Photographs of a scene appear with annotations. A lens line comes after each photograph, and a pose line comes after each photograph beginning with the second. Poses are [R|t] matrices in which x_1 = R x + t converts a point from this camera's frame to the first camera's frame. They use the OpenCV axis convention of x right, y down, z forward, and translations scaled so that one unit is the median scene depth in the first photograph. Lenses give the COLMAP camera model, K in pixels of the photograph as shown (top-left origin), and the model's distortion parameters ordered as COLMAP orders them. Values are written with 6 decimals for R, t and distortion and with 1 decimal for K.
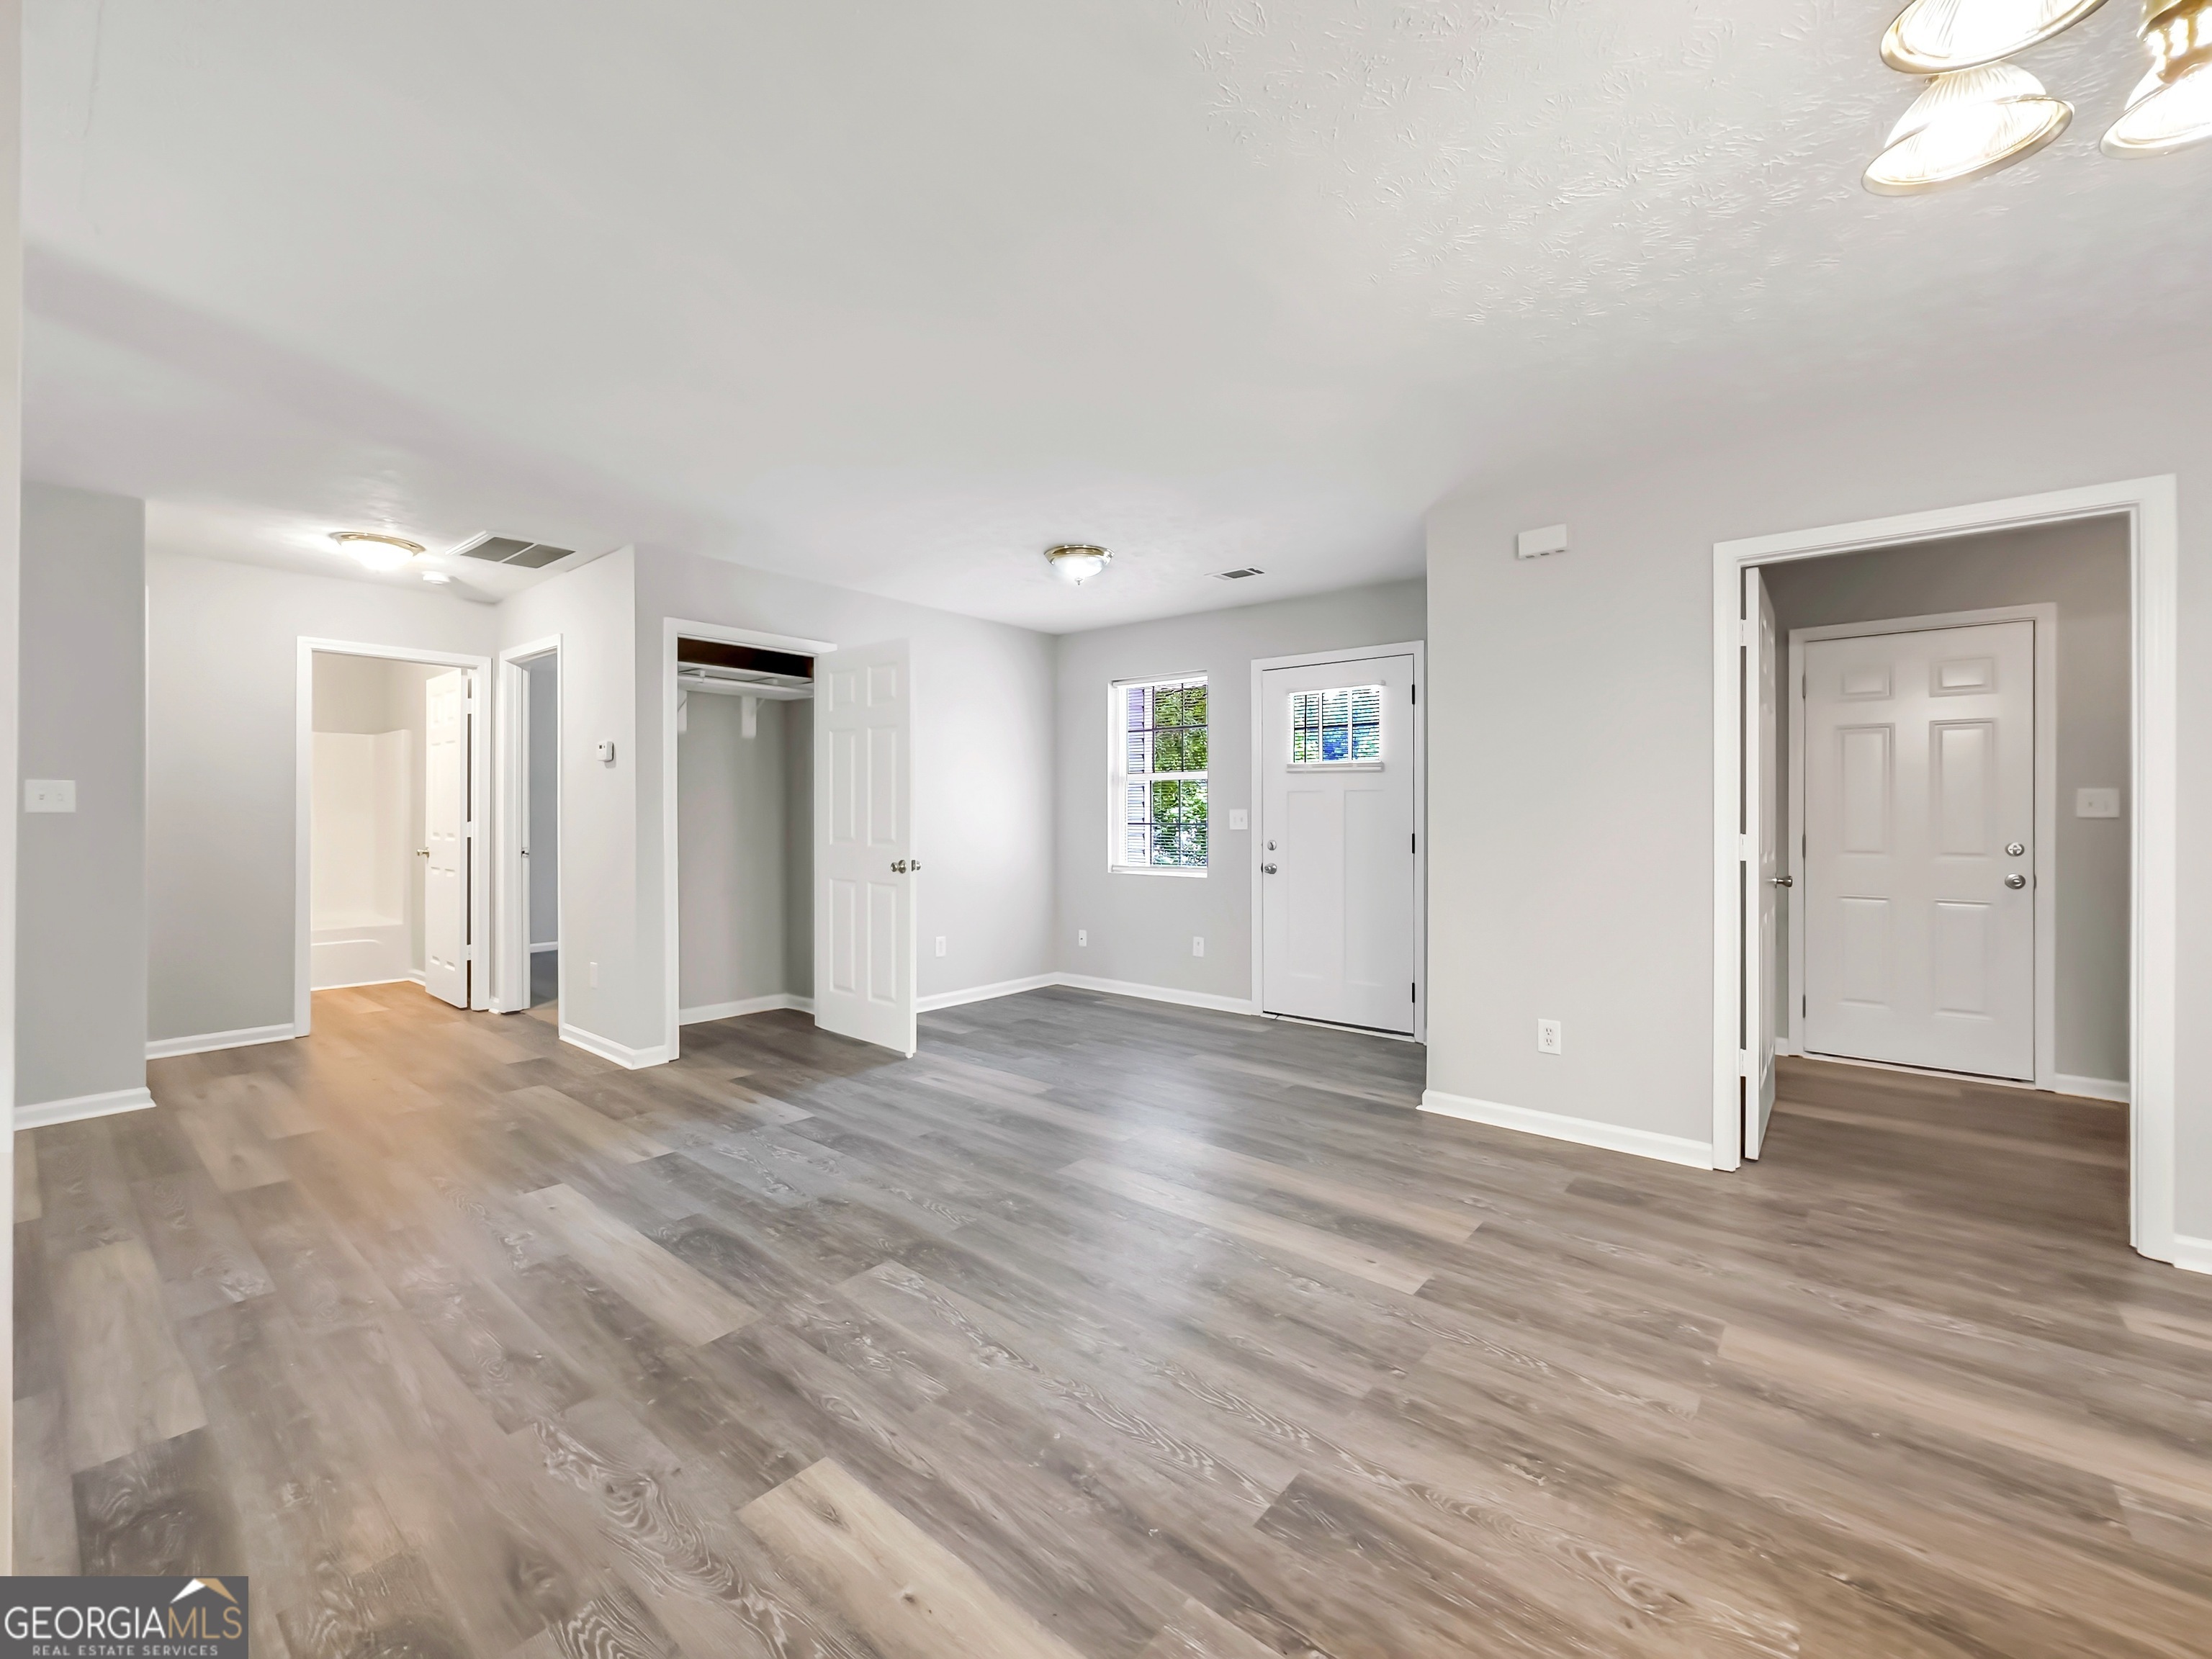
lens RADIAL K [[925.3, 0, 1103.9], [0, 925.3, 805.6], [0, 0, 1]] dist [-0.002977, 0.000060]
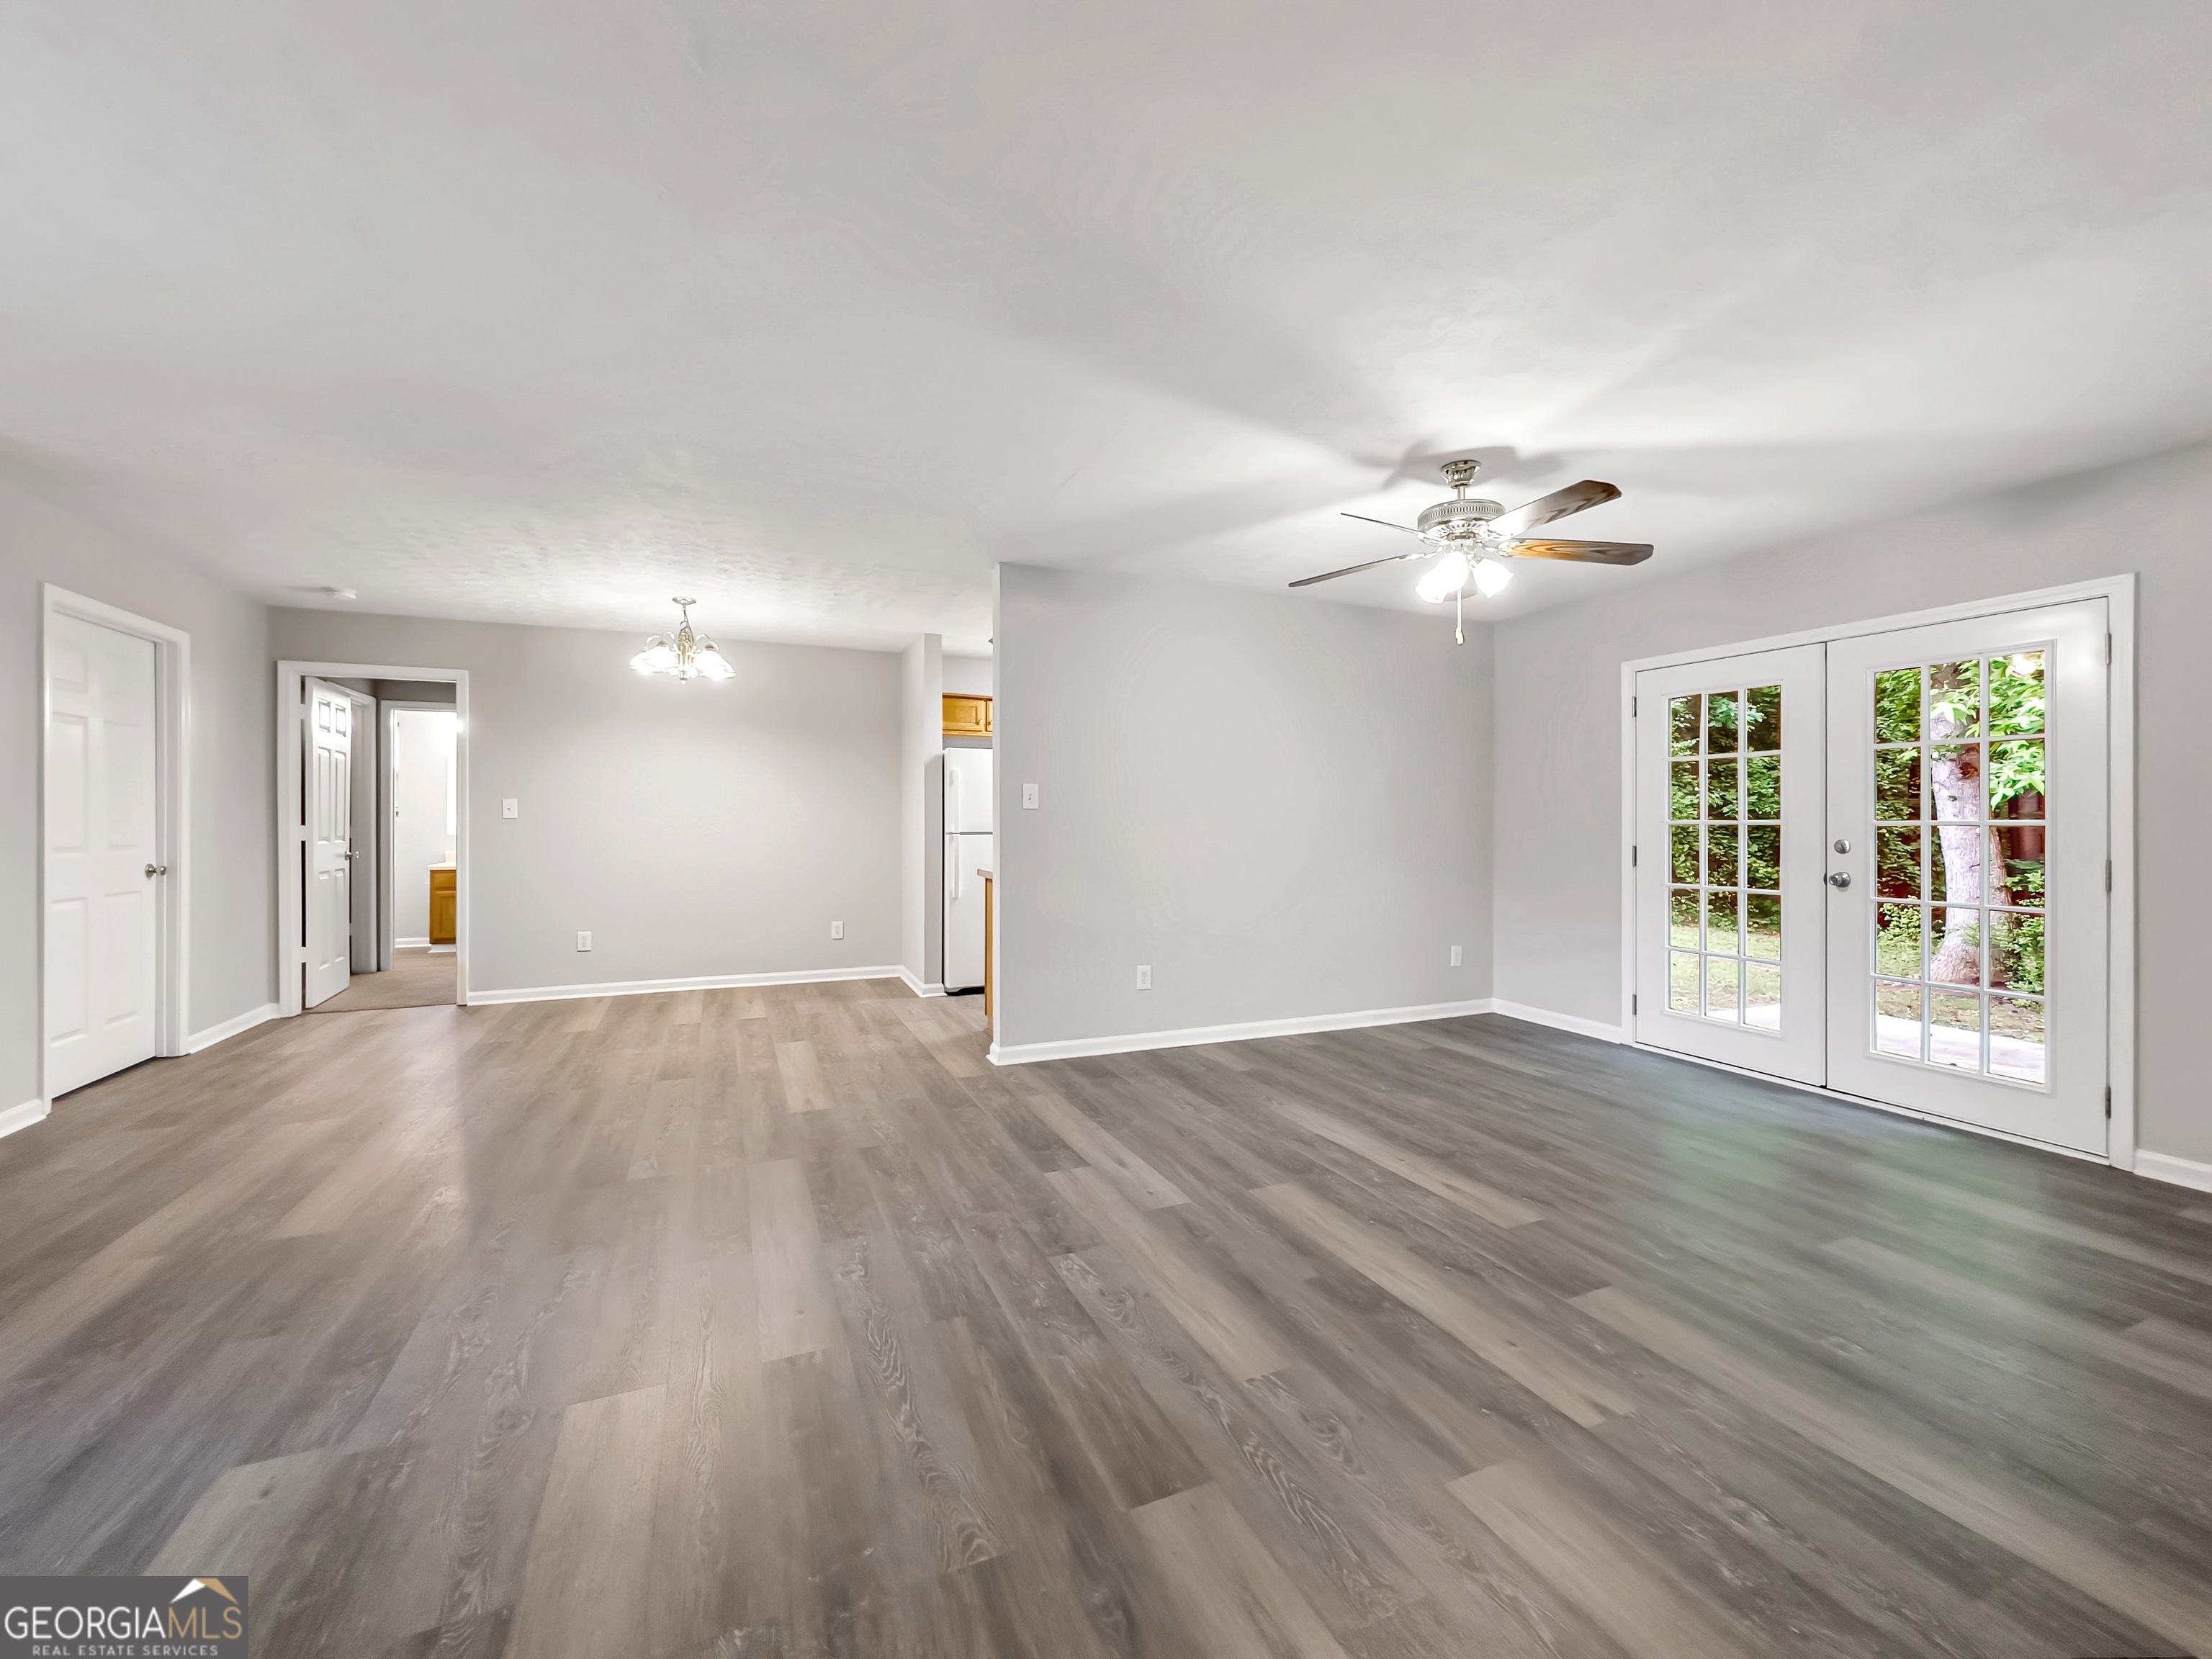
lens RADIAL K [[890.2, 0, 1110.4], [0, 890.2, 819.2], [0, 0, 1]] dist [-0.002159, 0.000016]
pose [[-0.895866, -0.002765, 0.444315, -1.134637], [-0.007586, 0.999930, -0.009074, 0.015782], [-0.444259, -0.011499, -0.895825, 1.518786]]
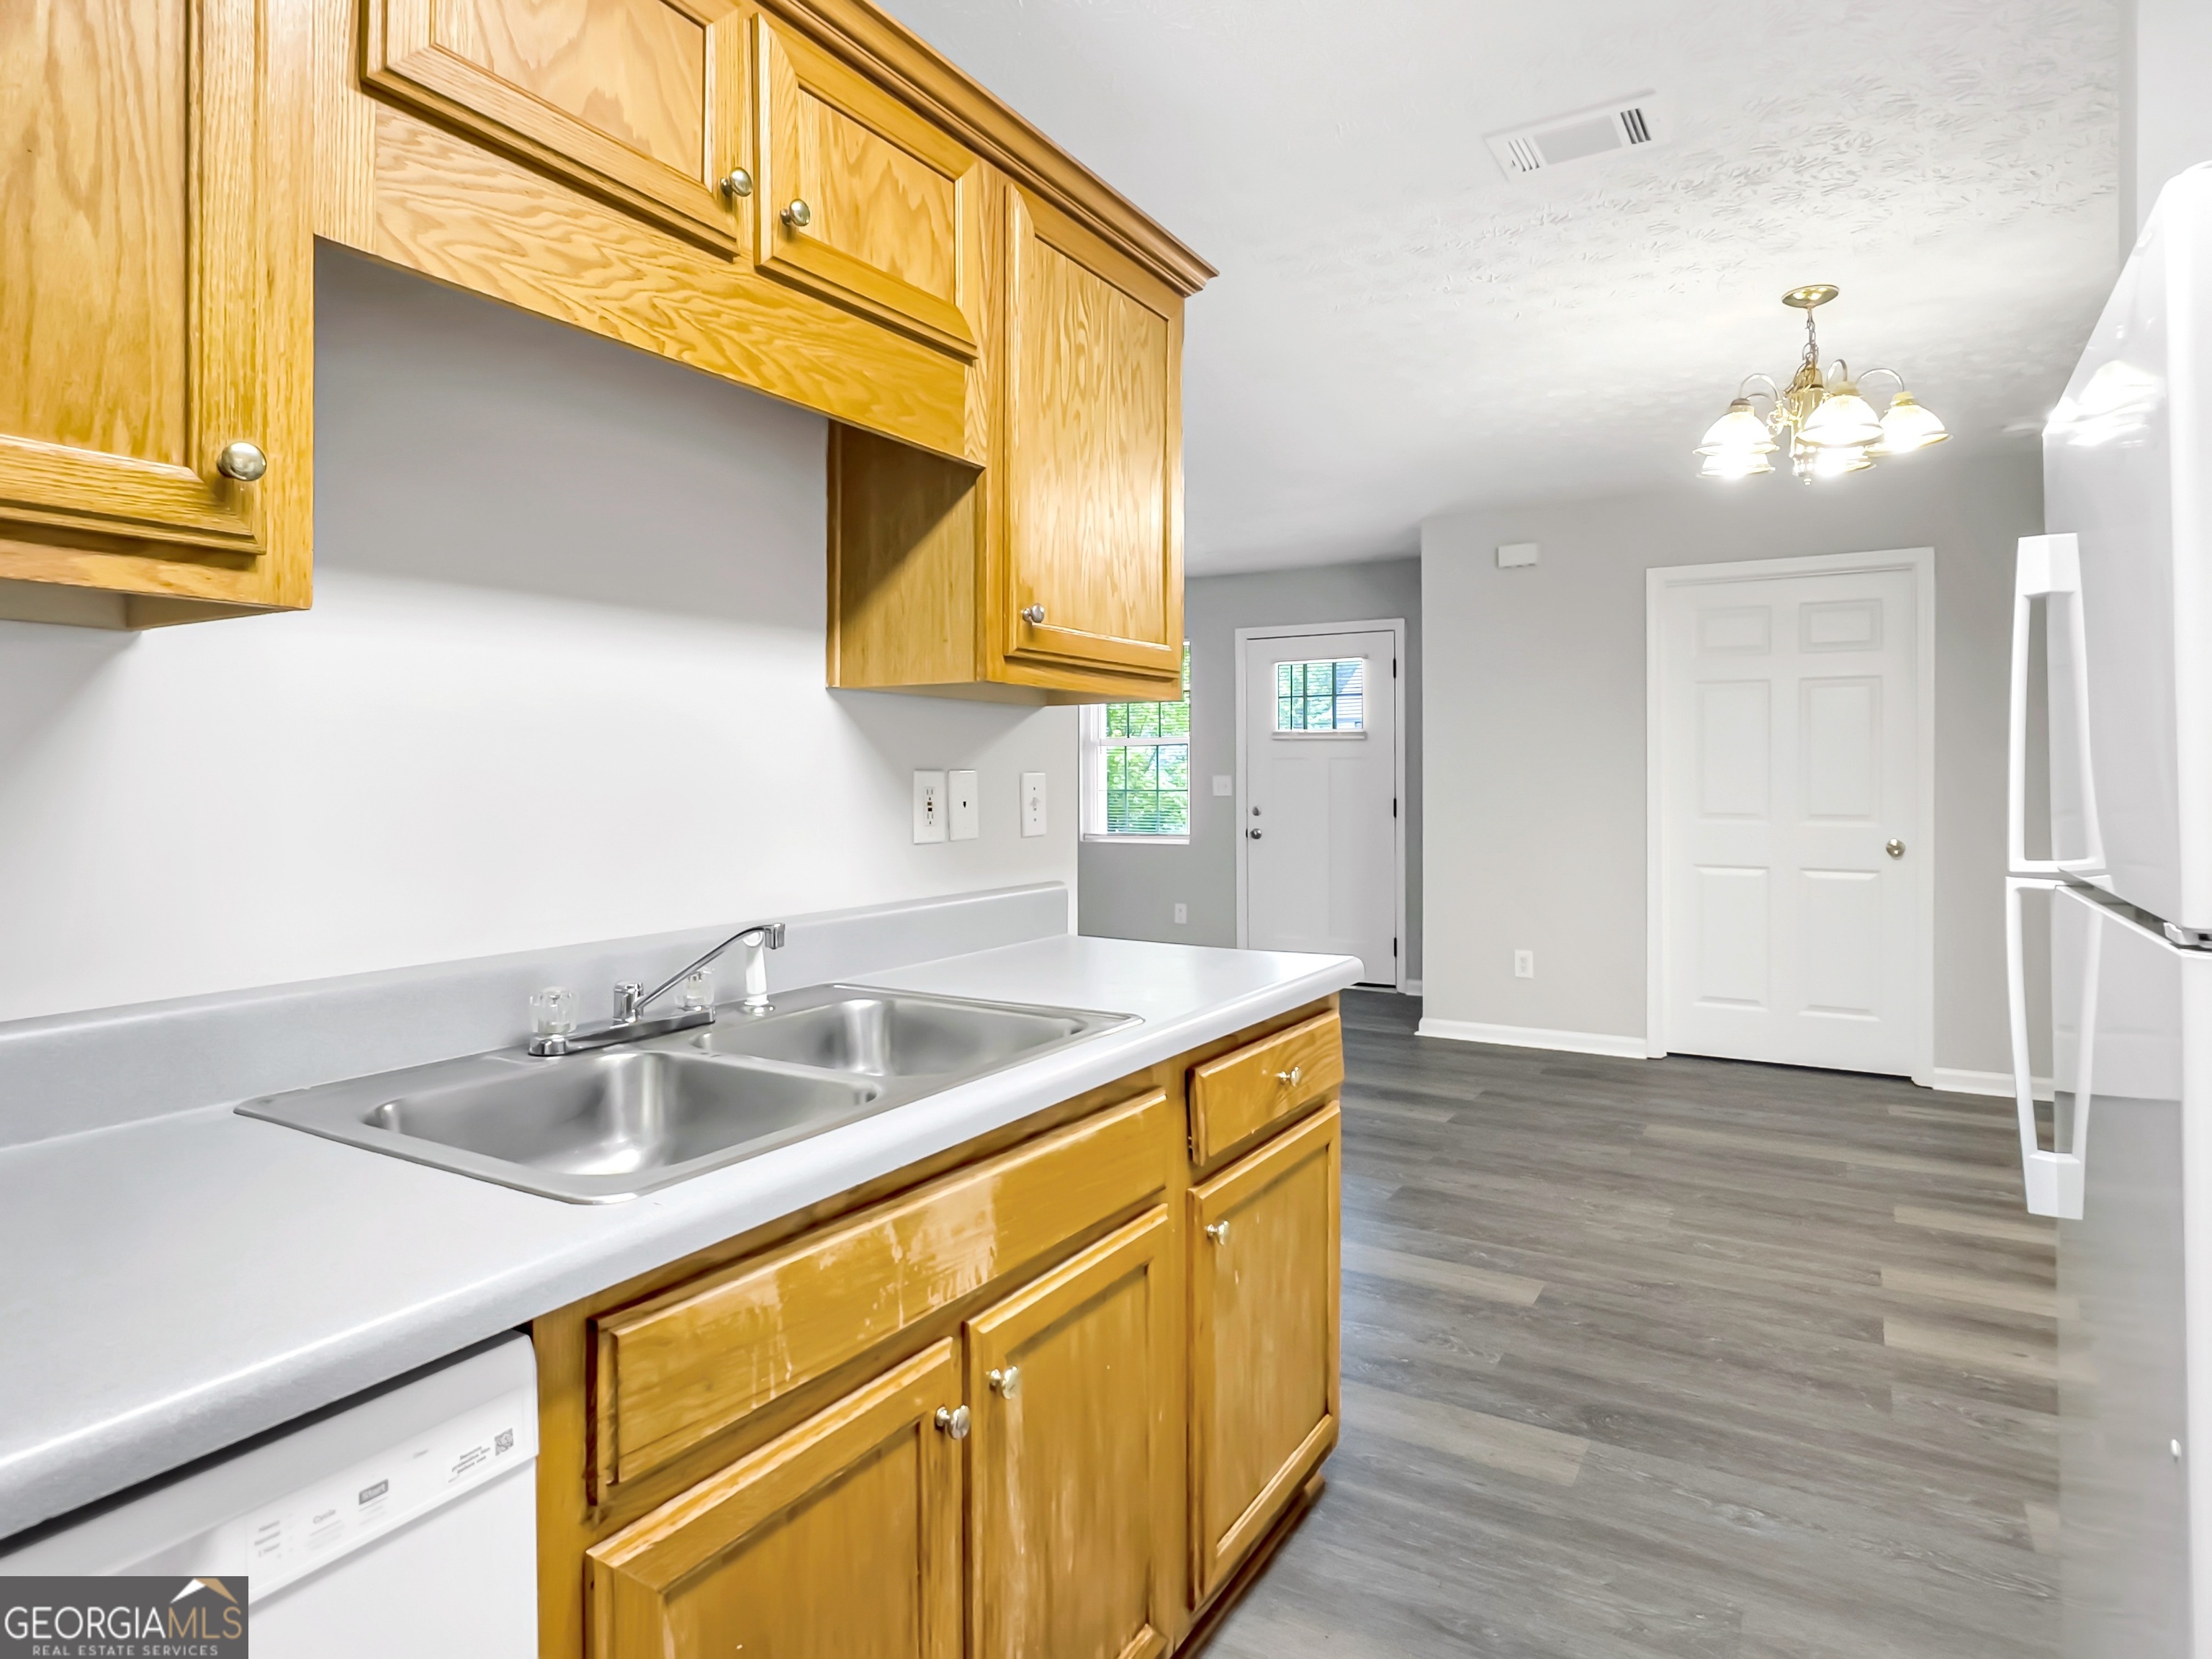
lens RADIAL K [[1269.5, 0, 1110.6], [0, 1269.5, 772.8], [0, 0, 1]] dist [0.015787, 0.000618]
pose [[0.986248, -0.003426, 0.165234, -0.392741], [0.002415, 0.999977, 0.006323, -0.016288], [-0.165252, -0.005837, 0.986234, -0.666089]]
